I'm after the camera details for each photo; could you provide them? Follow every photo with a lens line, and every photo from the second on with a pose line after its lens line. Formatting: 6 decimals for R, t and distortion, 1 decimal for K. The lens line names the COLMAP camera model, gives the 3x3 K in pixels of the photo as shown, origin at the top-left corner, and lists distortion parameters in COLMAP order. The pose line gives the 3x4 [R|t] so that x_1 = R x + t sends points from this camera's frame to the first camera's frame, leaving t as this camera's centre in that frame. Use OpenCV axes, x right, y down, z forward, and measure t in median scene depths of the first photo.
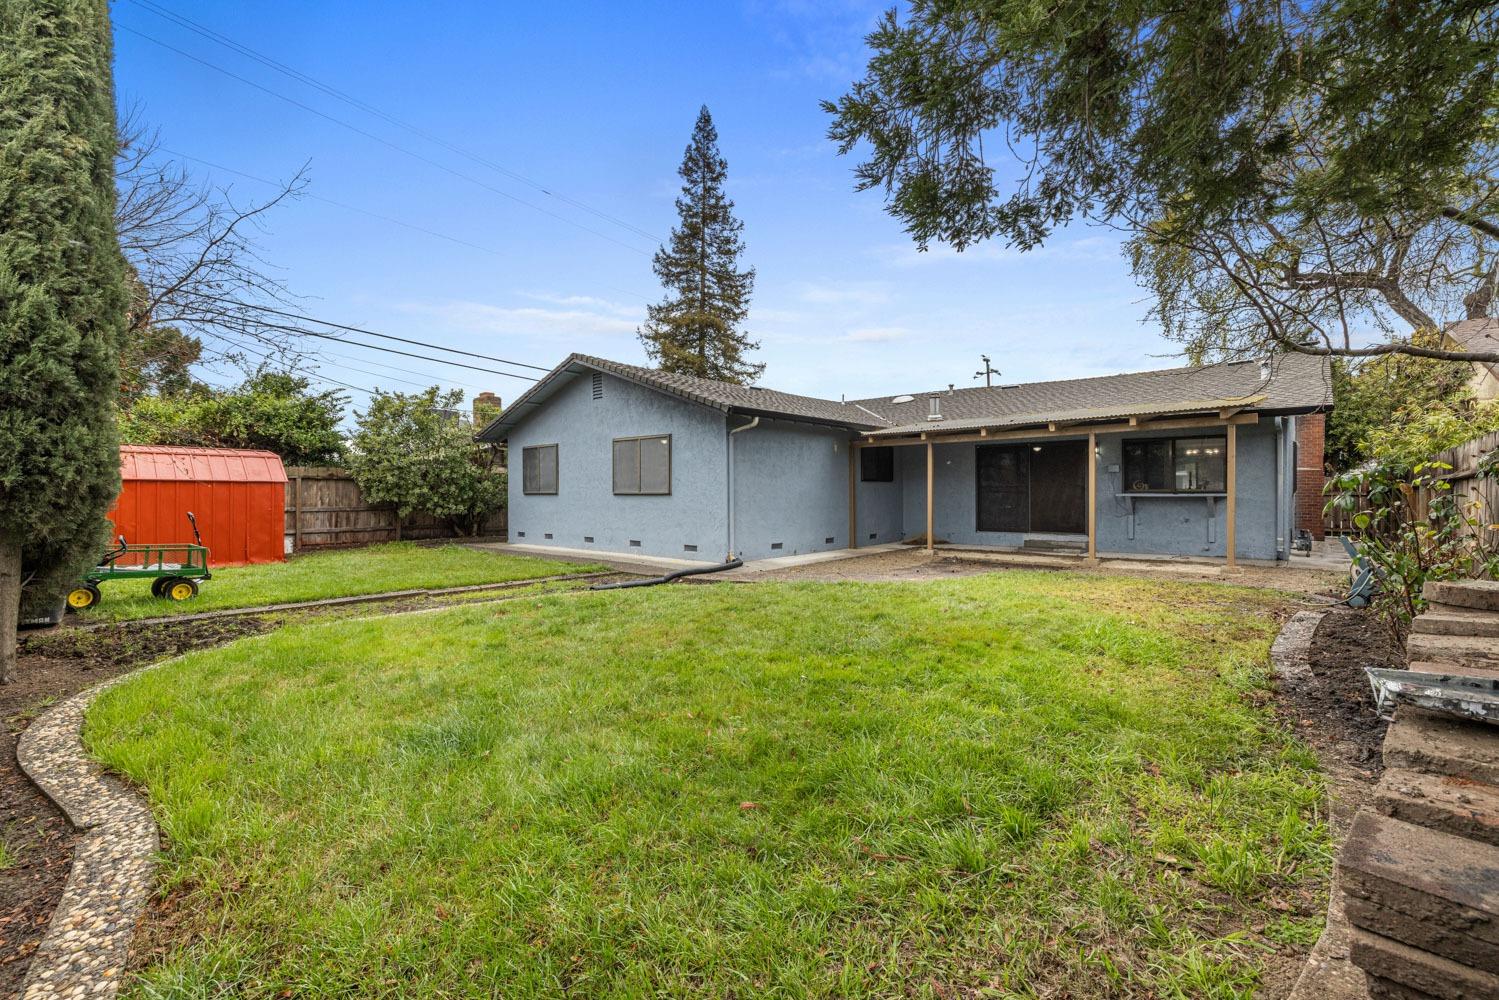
lens RADIAL K [[622.3, 0, 749.5], [0, 622.3, 500.0], [0, 0, 1]] dist [0.000389, -0.000119]
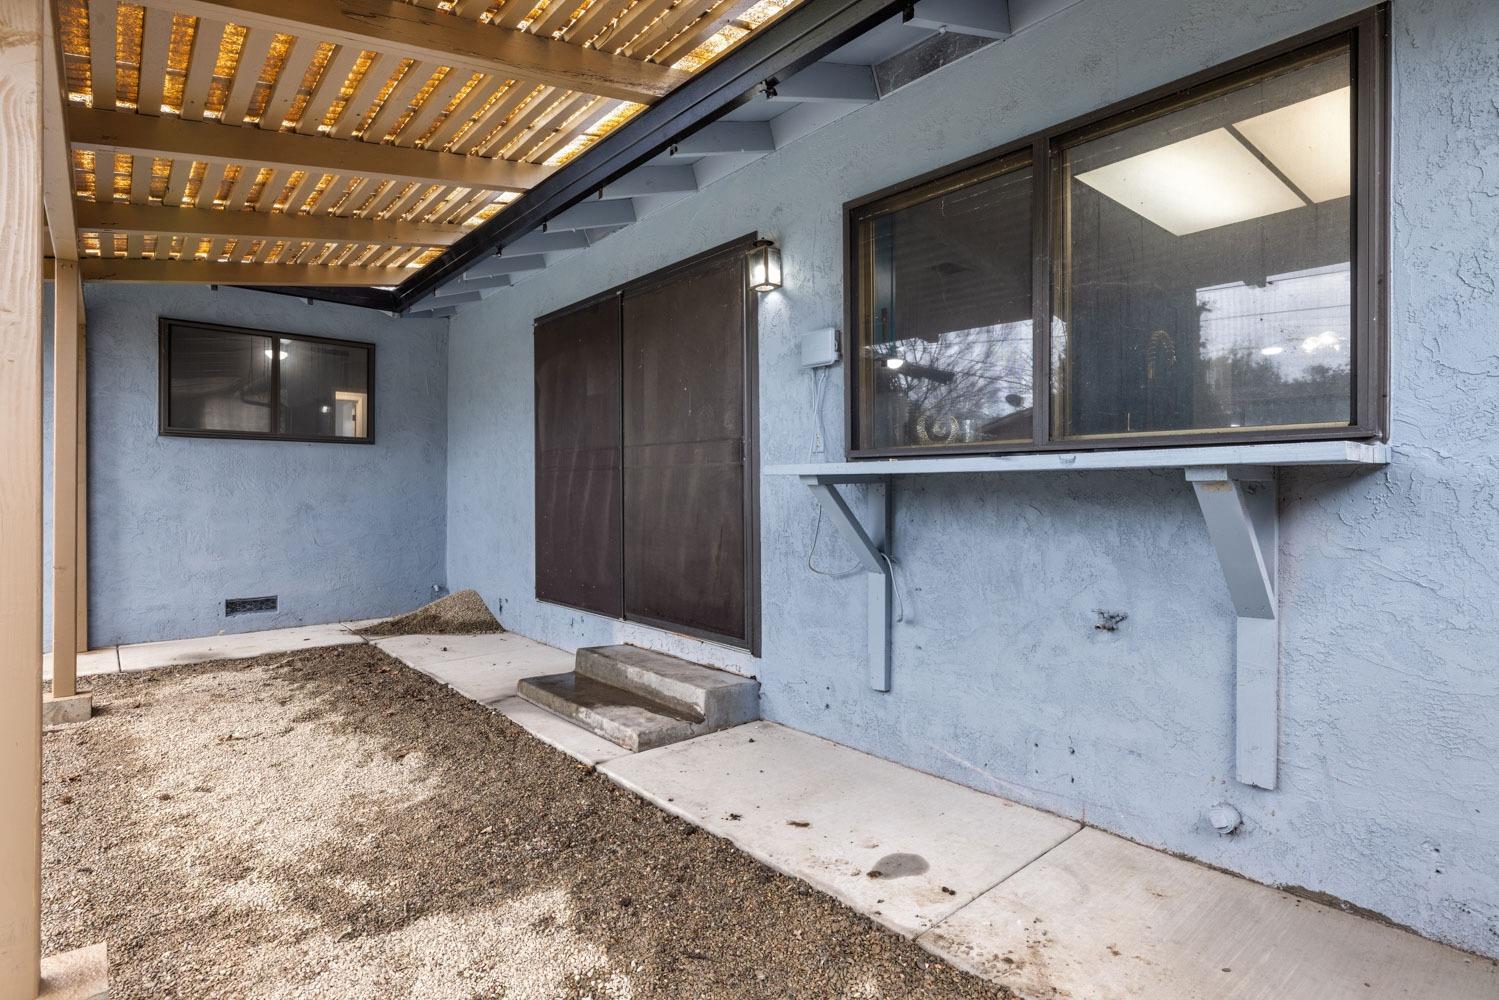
lens RADIAL K [[752.1, 0, 749.5], [0, 752.1, 500.0], [0, 0, 1]] dist [-0.002514, 0.000248]
pose [[0.998435, 0.005647, -0.055644, 0.582195], [-0.005556, 0.999983, 0.001775, 0.001203], [0.055653, -0.001463, 0.998449, 0.750341]]
